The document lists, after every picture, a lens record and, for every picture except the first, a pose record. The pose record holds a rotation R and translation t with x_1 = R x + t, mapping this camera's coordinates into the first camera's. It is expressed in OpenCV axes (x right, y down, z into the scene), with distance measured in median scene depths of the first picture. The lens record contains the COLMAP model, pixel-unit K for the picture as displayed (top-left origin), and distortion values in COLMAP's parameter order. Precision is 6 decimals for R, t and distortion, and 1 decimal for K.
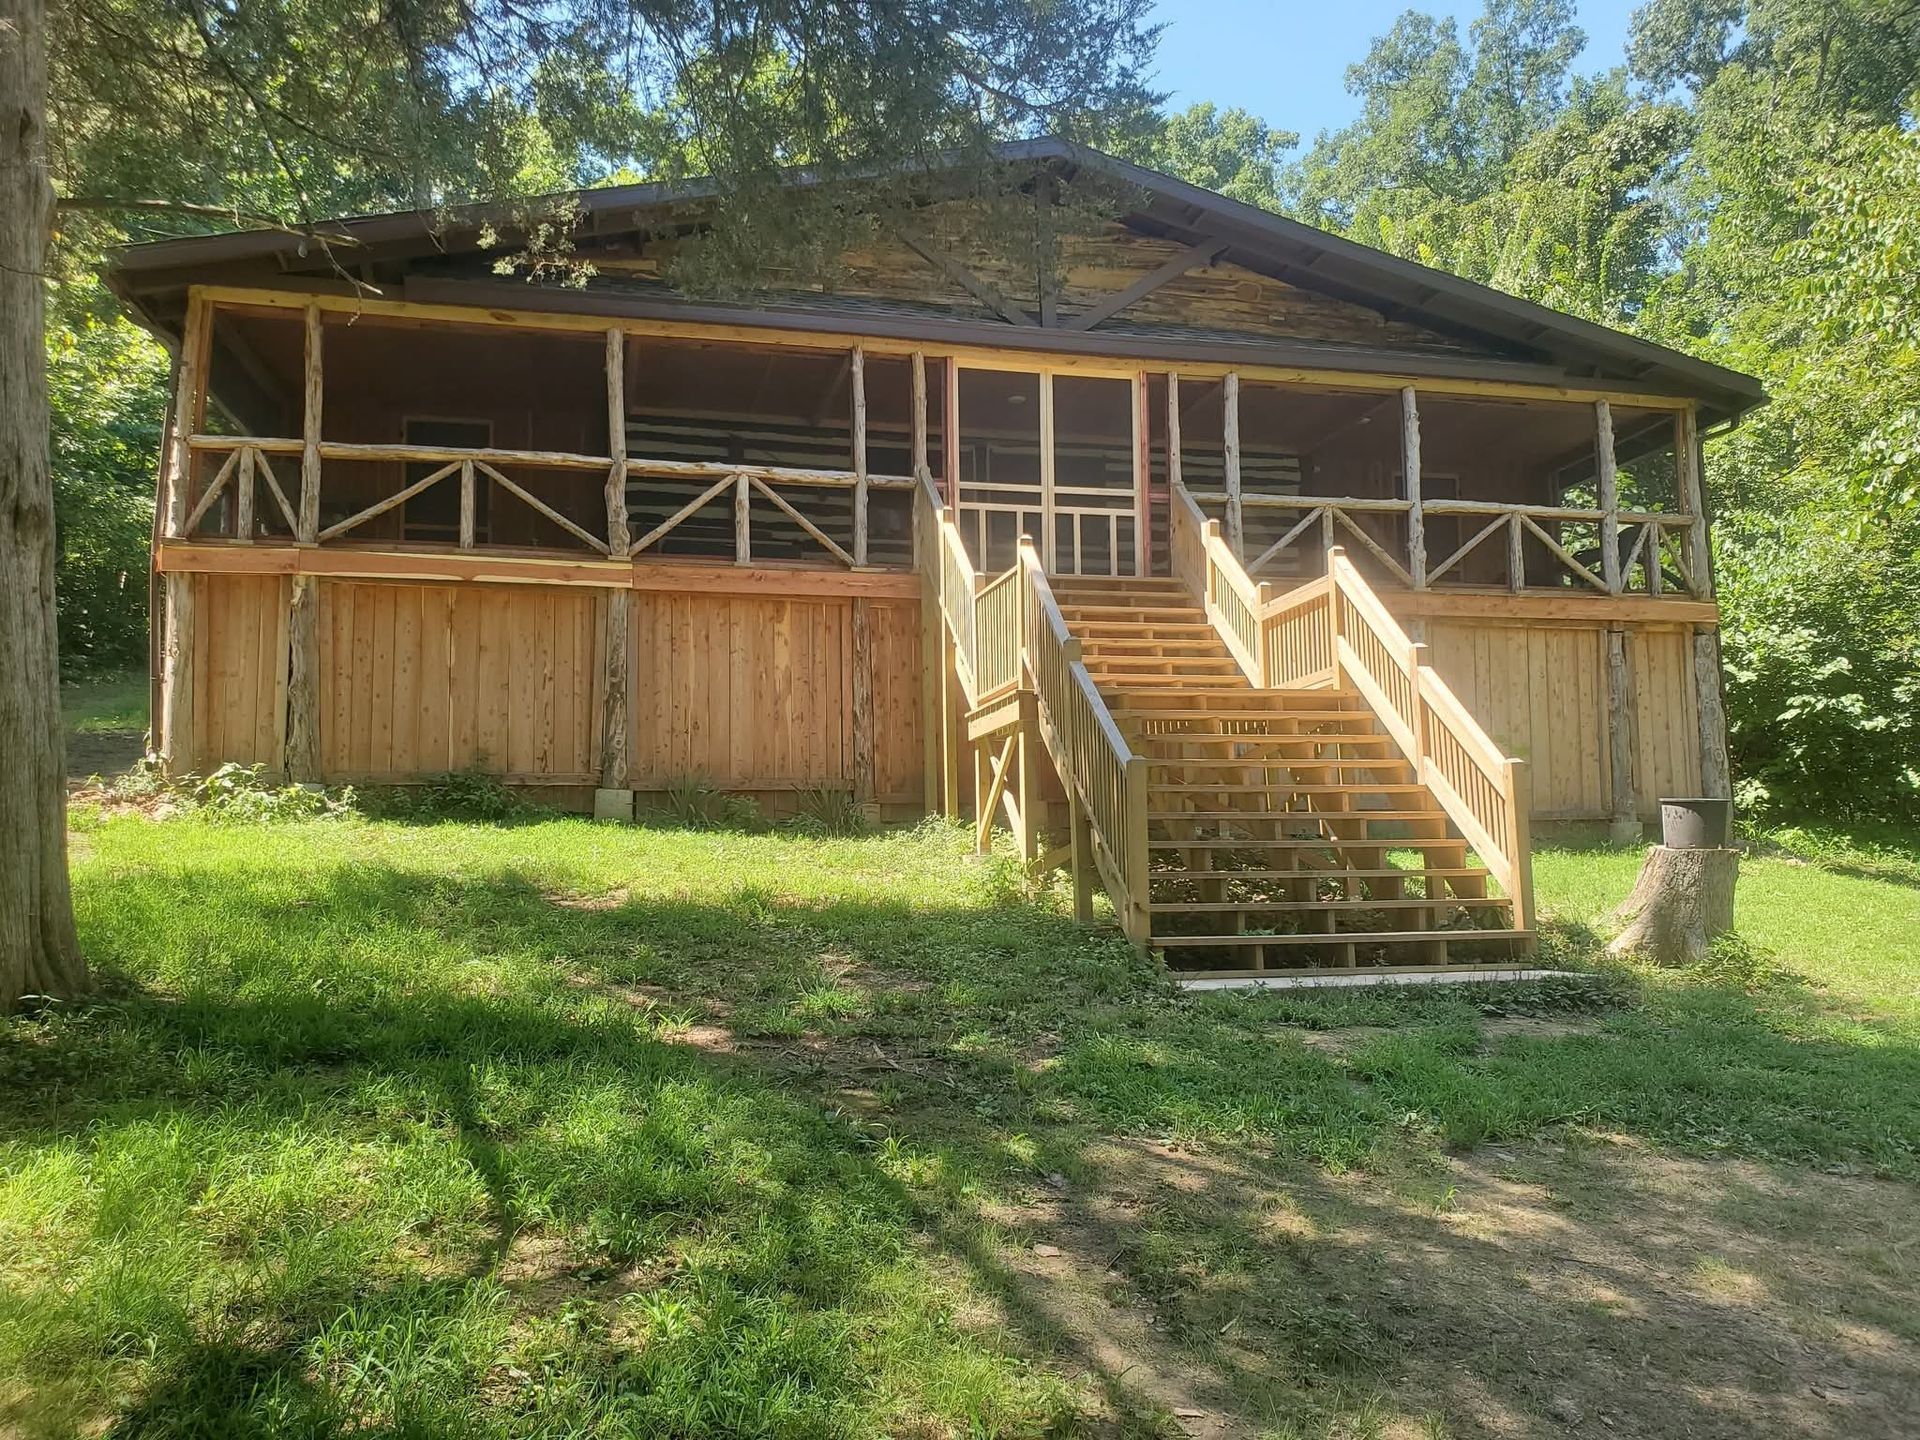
lens RADIAL K [[1459.1, 0, 960.0], [0, 1459.1, 720.0], [0, 0, 1]] dist [0.080630, -0.061667]
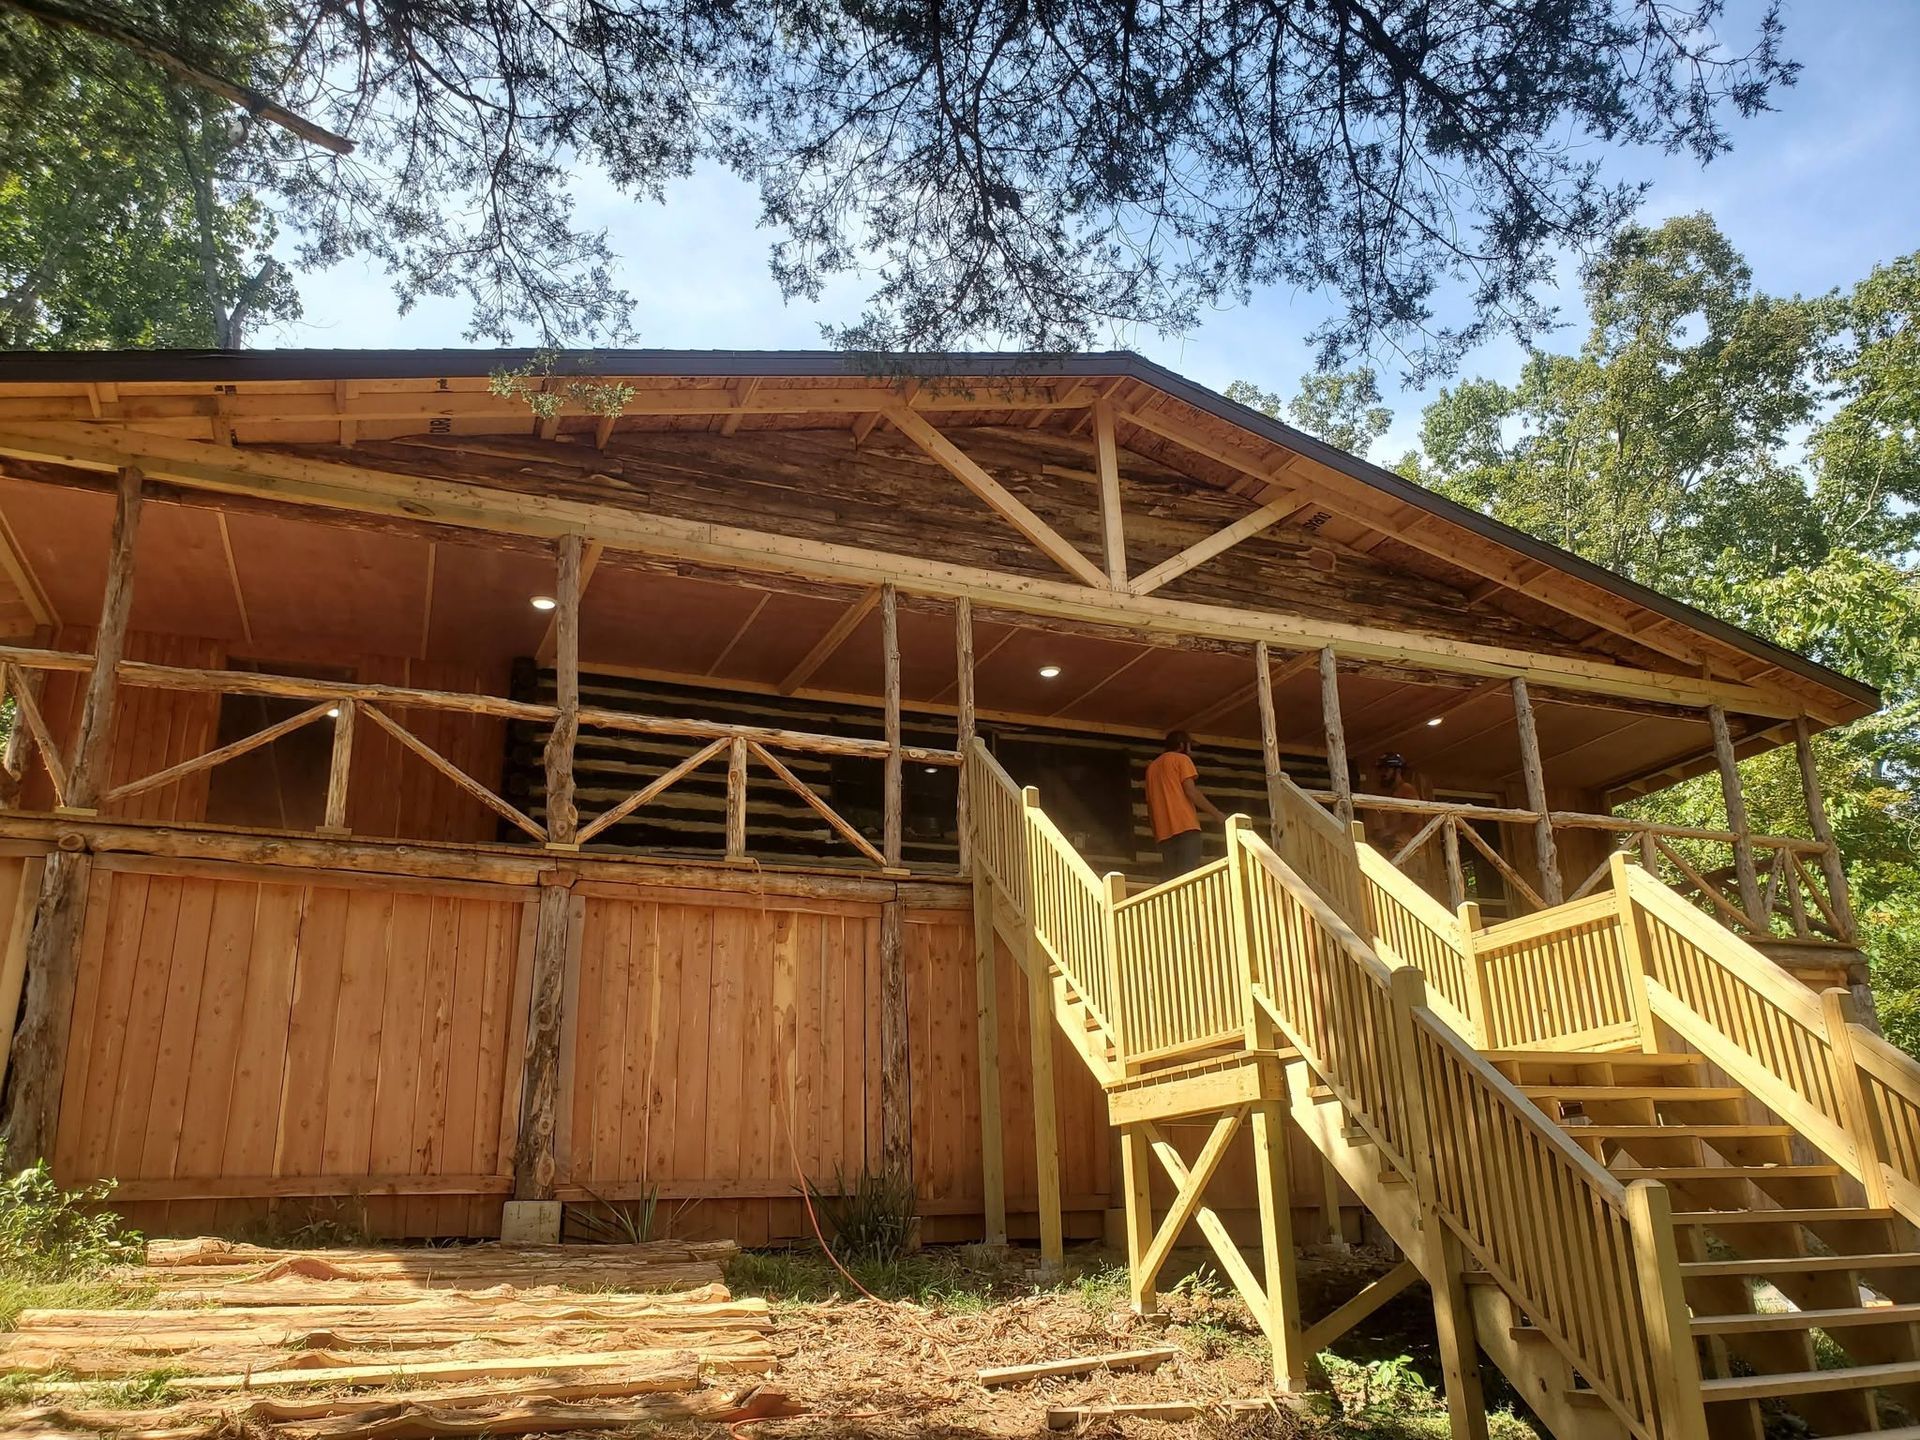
lens RADIAL K [[1459.1, 0, 960.0], [0, 1459.1, 720.0], [0, 0, 1]] dist [0.080630, -0.061667]
pose [[0.987897, 0.040327, 0.149776, -0.150619], [-0.004463, 0.972601, -0.232438, -0.008209], [-0.155046, 0.228956, 0.961010, 0.288842]]
